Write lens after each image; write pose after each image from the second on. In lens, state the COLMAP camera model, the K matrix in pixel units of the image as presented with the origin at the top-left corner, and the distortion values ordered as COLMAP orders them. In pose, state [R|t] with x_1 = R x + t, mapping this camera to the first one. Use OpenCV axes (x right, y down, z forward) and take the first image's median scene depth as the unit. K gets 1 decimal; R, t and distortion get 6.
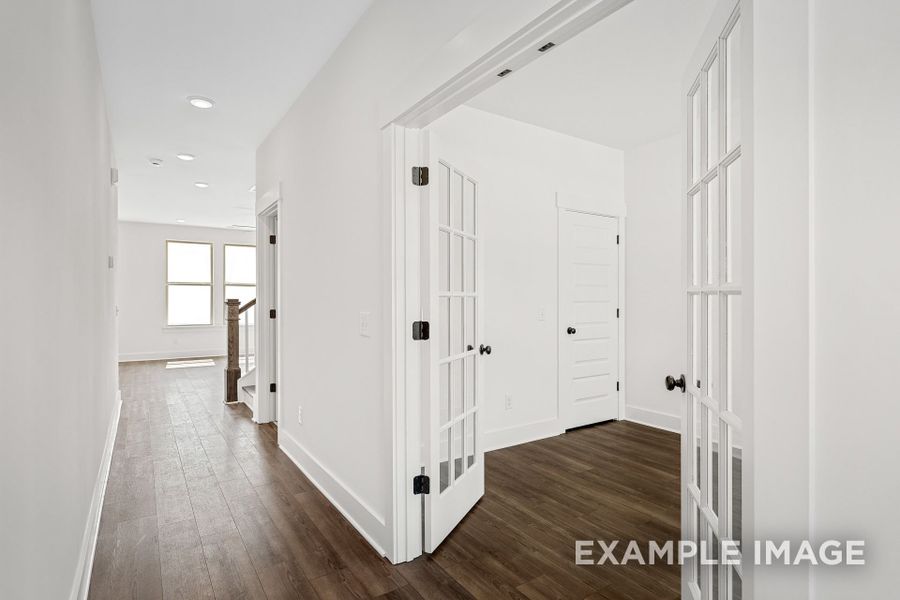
lens RADIAL K [[438.3, 0, 476.6], [0, 438.3, 297.7], [0, 0, 1]] dist [-0.004051, 0.000176]
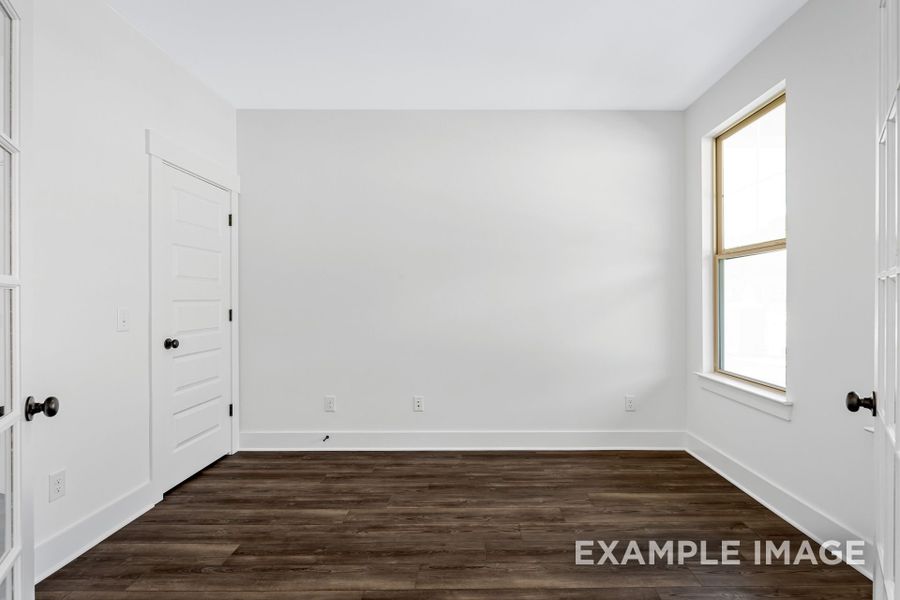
lens RADIAL K [[438.3, 0, 476.6], [0, 438.3, 297.7], [0, 0, 1]] dist [-0.004051, 0.000176]
pose [[0.599850, -0.000881, 0.800112, -0.043793], [0.001343, 0.999999, 0.000094, 0.005853], [-0.800111, 0.001018, 0.599851, 0.246326]]
